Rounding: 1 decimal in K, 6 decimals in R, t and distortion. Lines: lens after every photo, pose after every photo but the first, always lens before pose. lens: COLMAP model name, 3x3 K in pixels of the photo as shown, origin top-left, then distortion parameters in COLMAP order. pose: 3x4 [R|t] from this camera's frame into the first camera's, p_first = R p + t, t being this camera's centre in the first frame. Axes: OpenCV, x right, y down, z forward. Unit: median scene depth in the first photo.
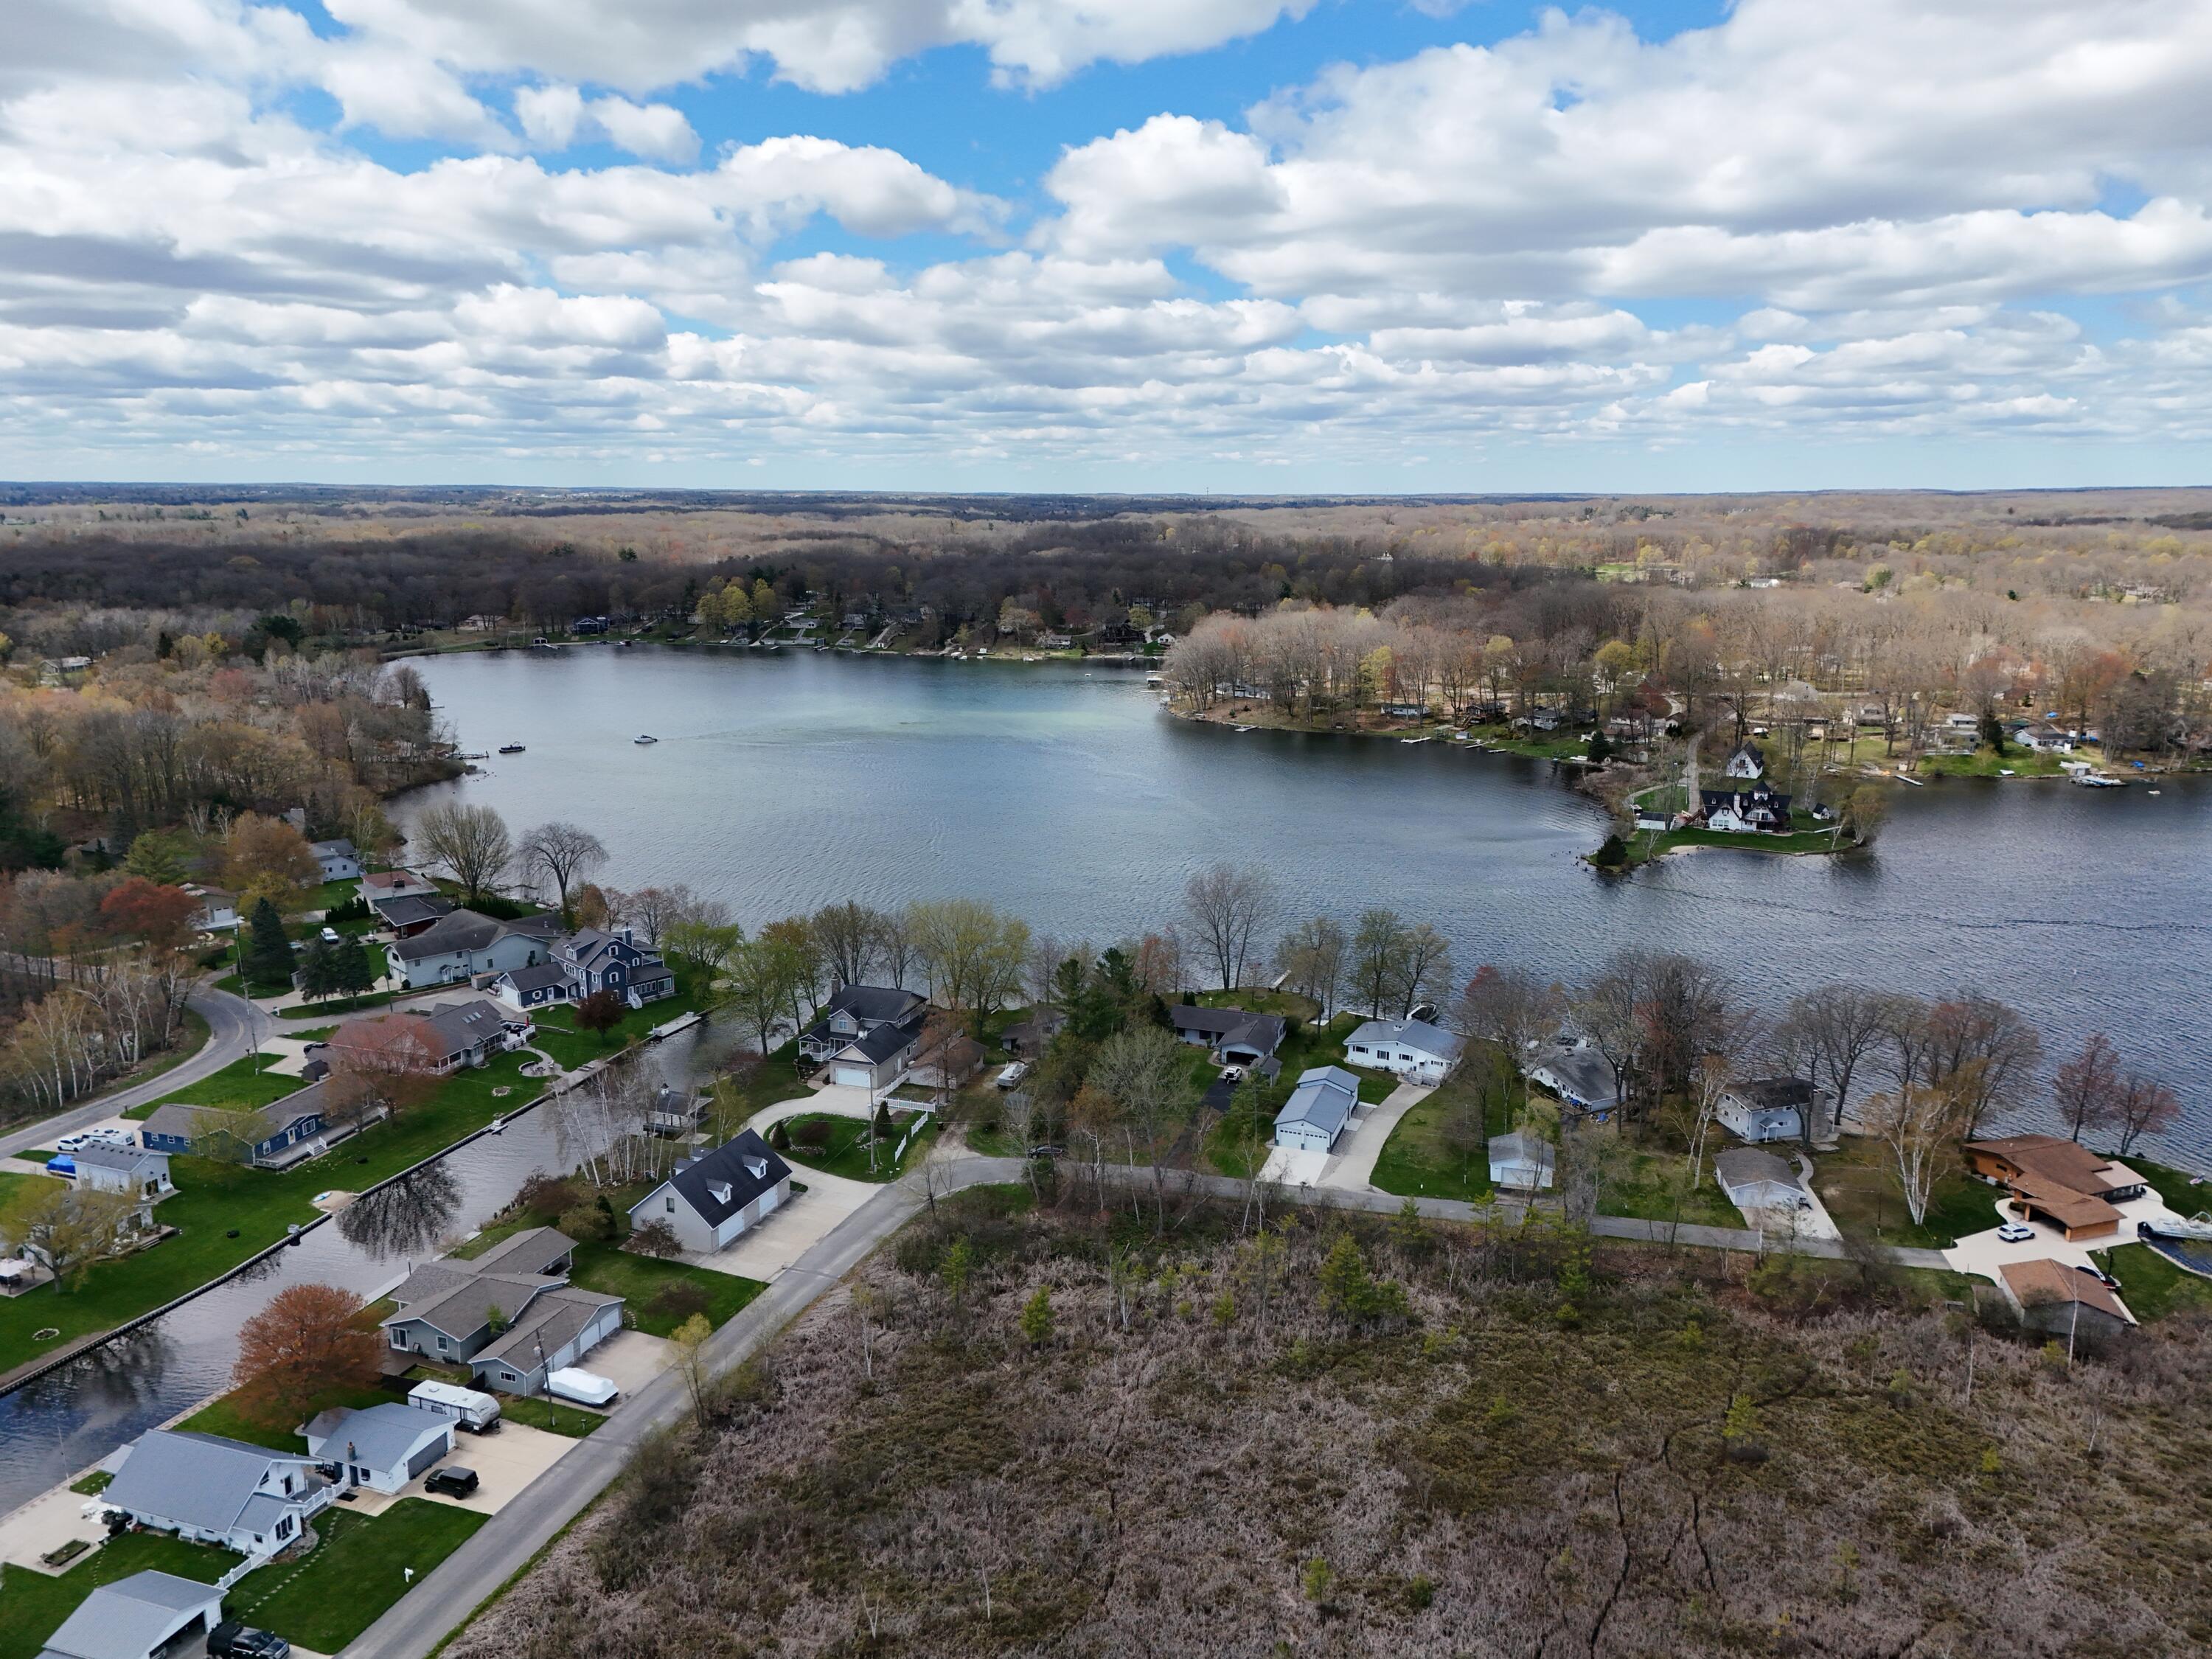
lens RADIAL K [[1632.8, 0, 1095.2], [0, 1632.8, 703.5], [0, 0, 1]] dist [0.058559, -0.062259]
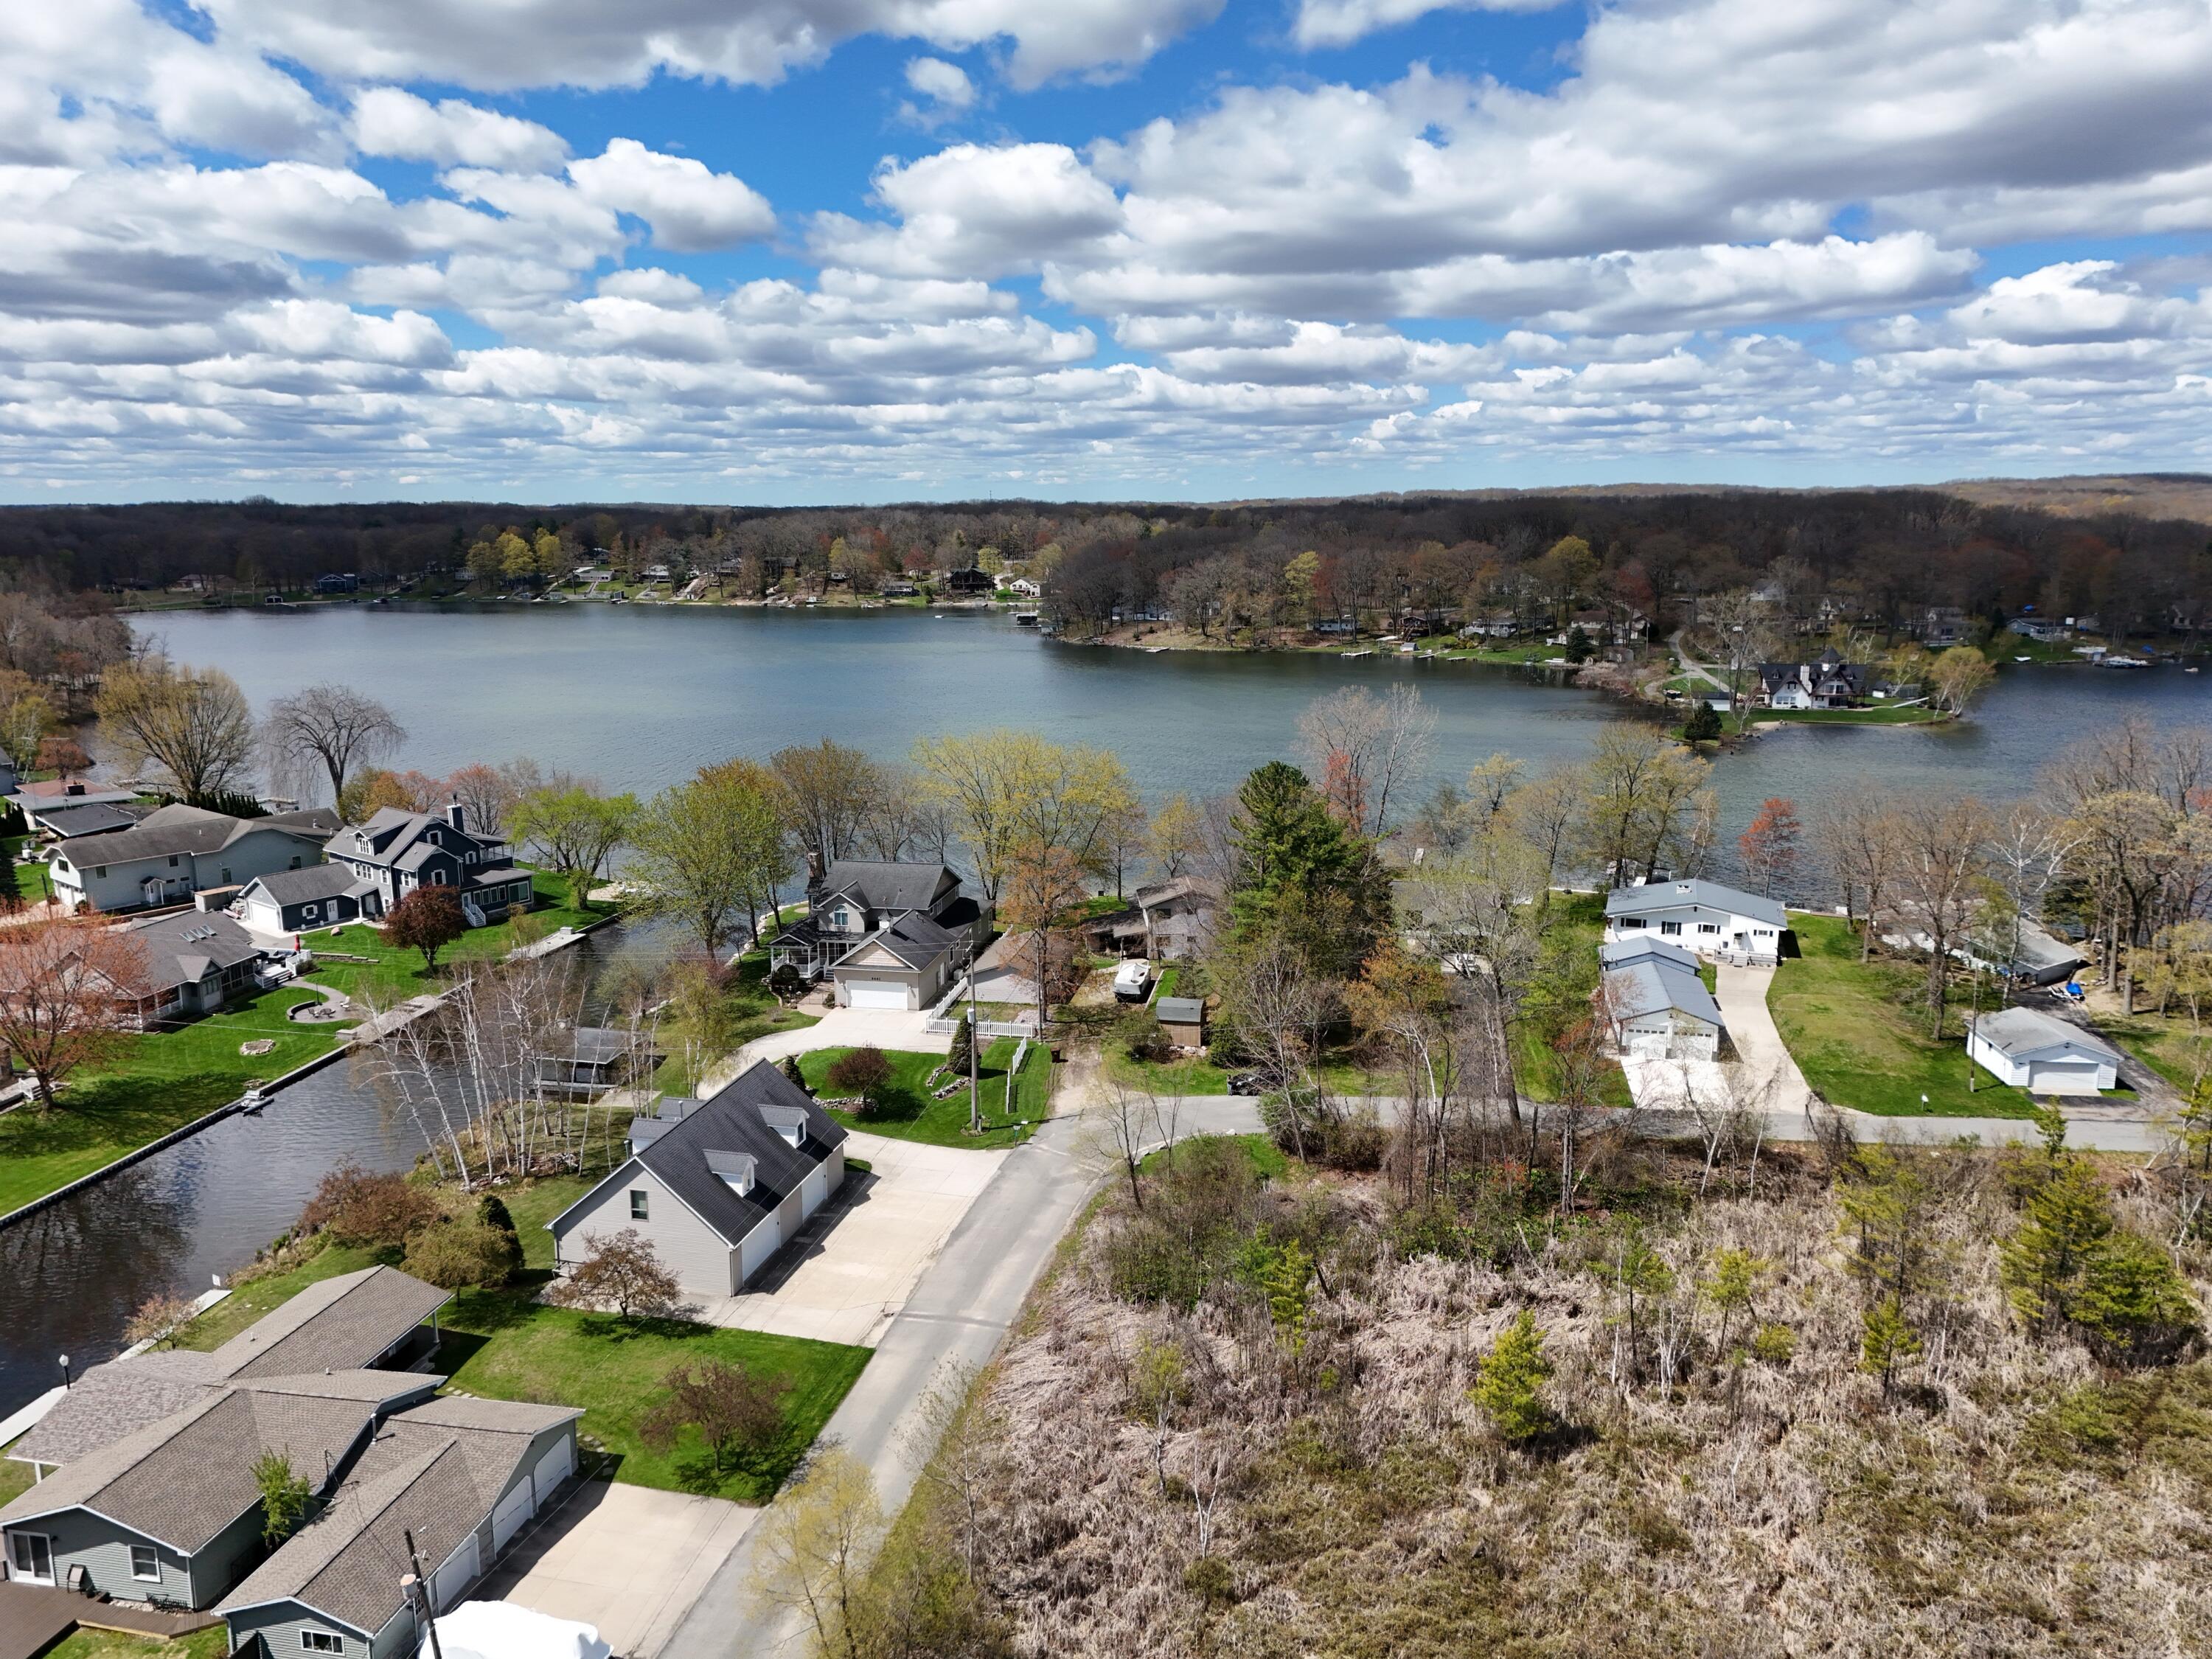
lens RADIAL K [[1614.2, 0, 1105.1], [0, 1614.2, 782.8], [0, 0, 1]] dist [0.071007, -0.073800]
pose [[0.989287, -0.029942, 0.142881, -0.072735], [0.024547, 0.998923, 0.039374, 0.063401], [-0.143906, -0.035445, 0.988956, 0.196070]]
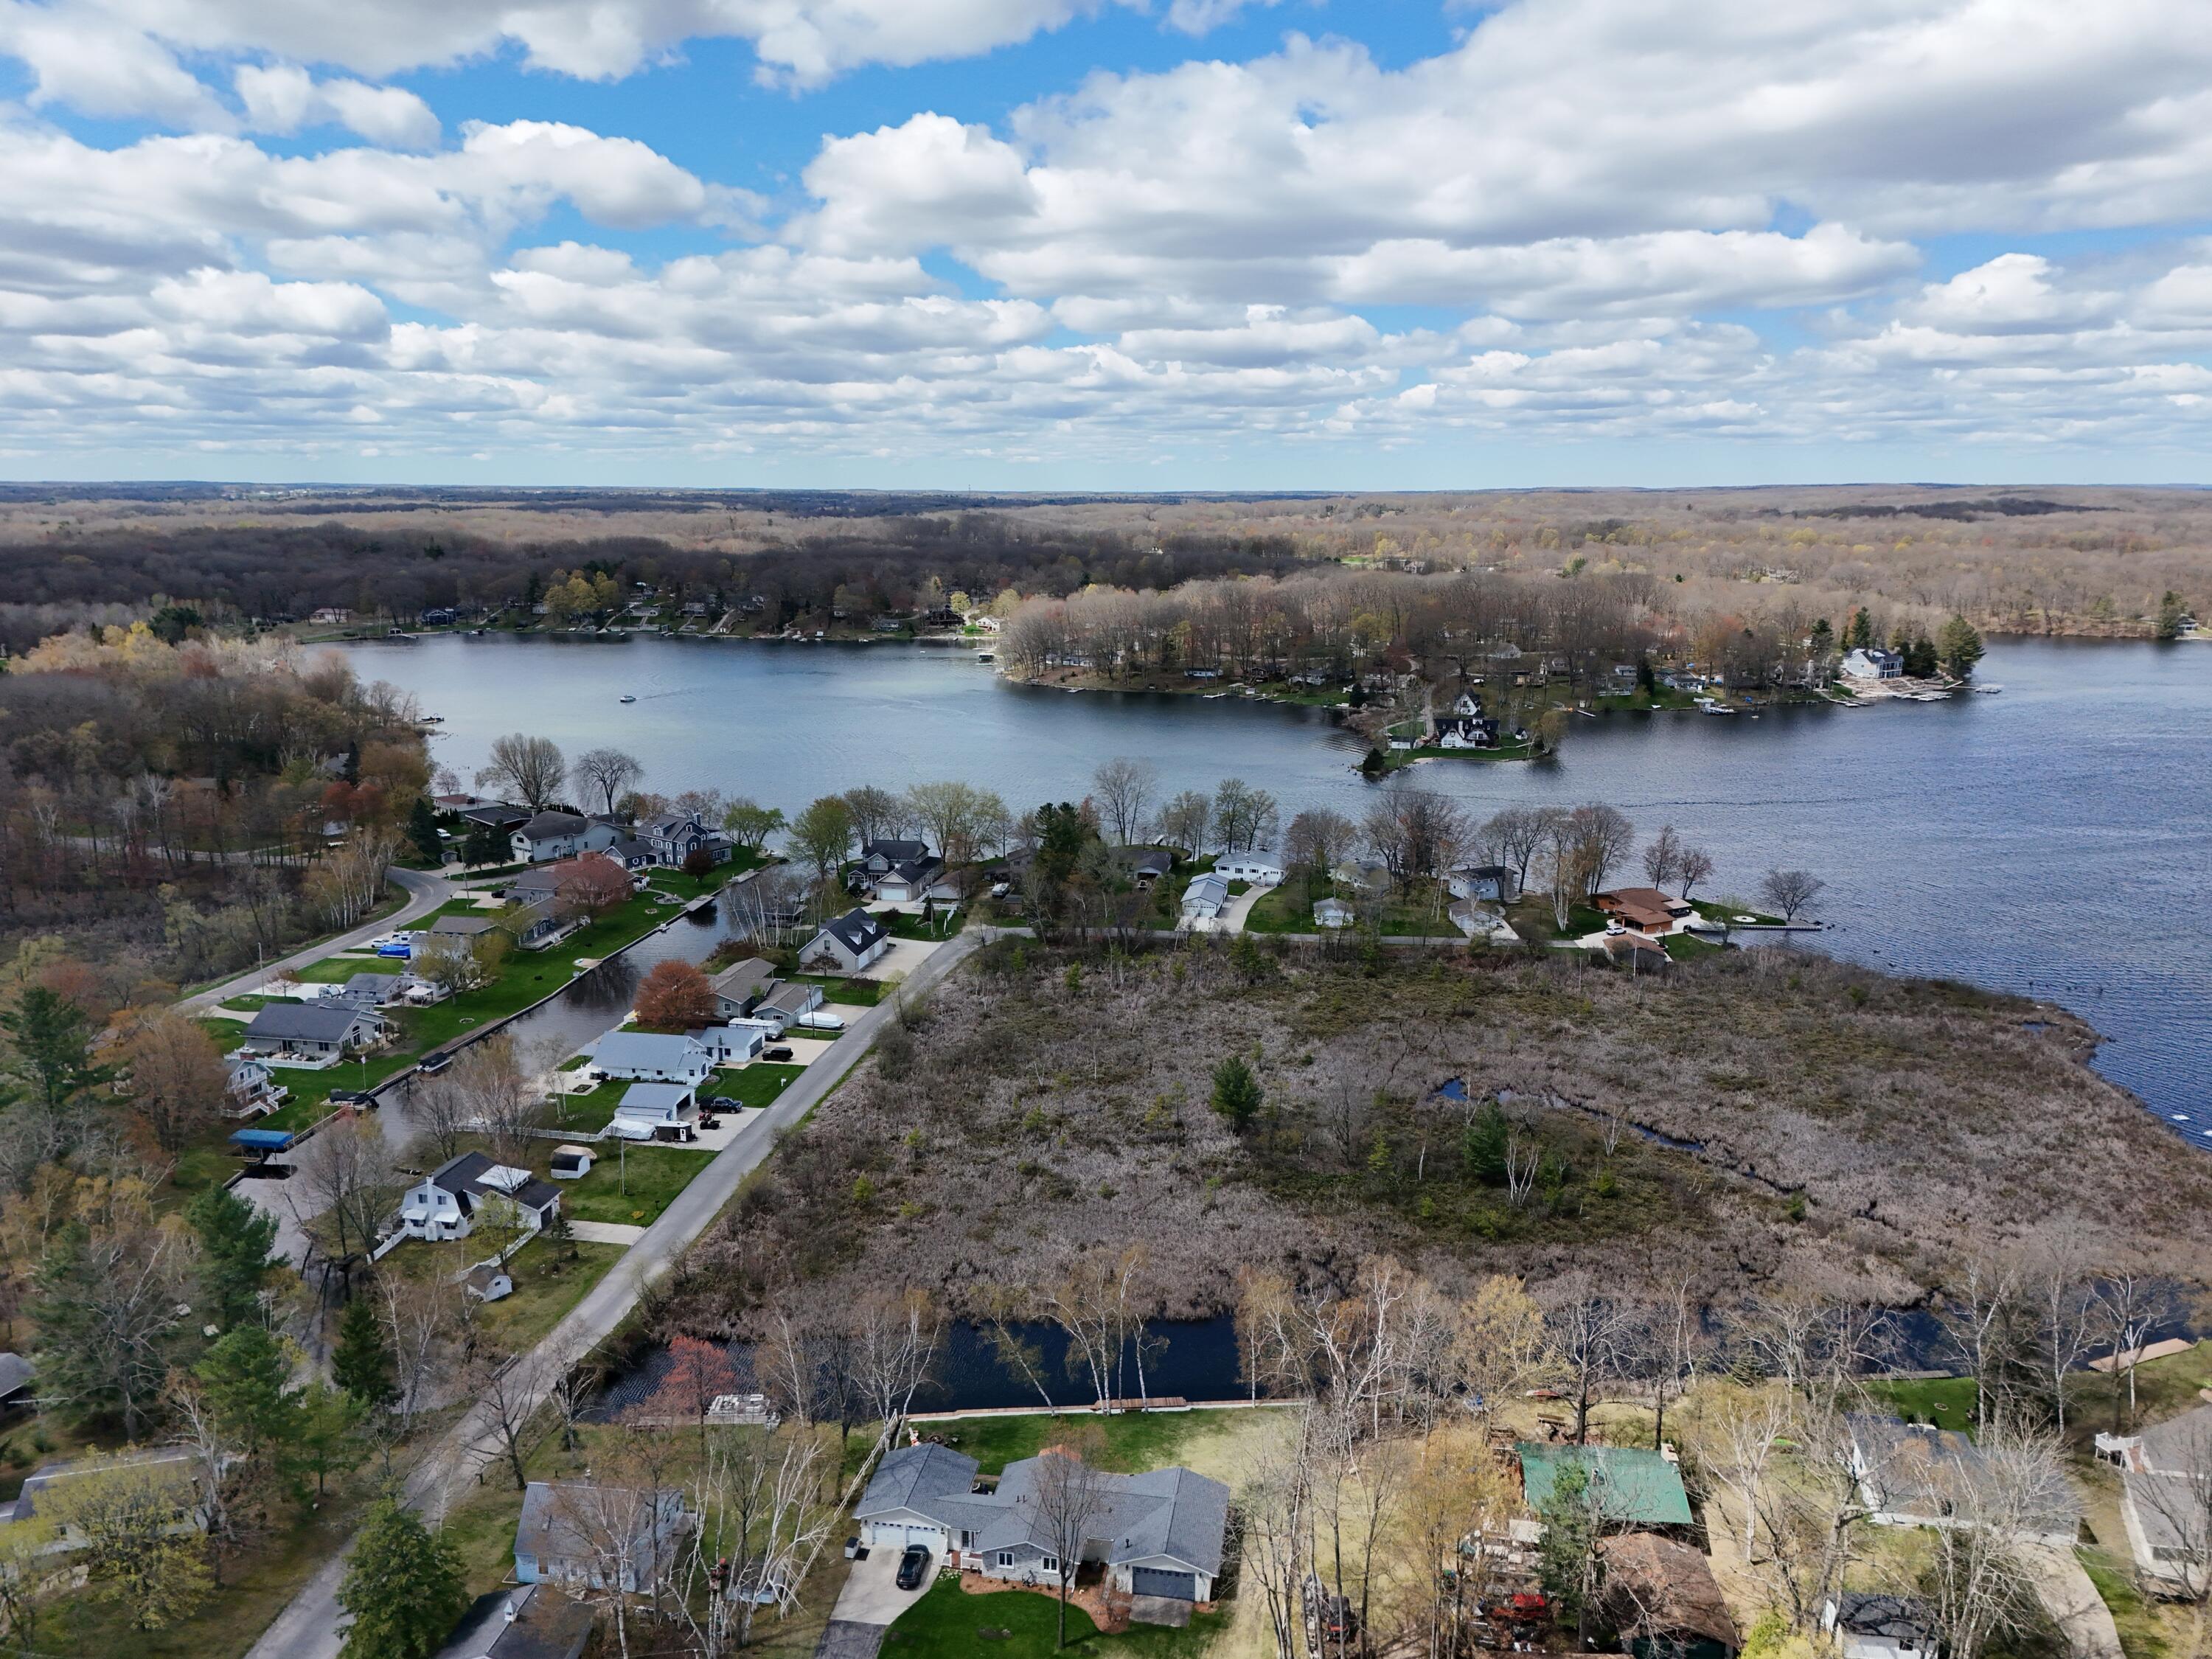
lens RADIAL K [[1623.1, 0, 1092.5], [0, 1623.1, 771.4], [0, 0, 1]] dist [0.059656, -0.088039]
pose [[0.988836, -0.025931, 0.146737, -0.090188], [0.019576, 0.998814, 0.044583, 0.027233], [-0.147719, -0.041213, 0.988170, -0.235194]]
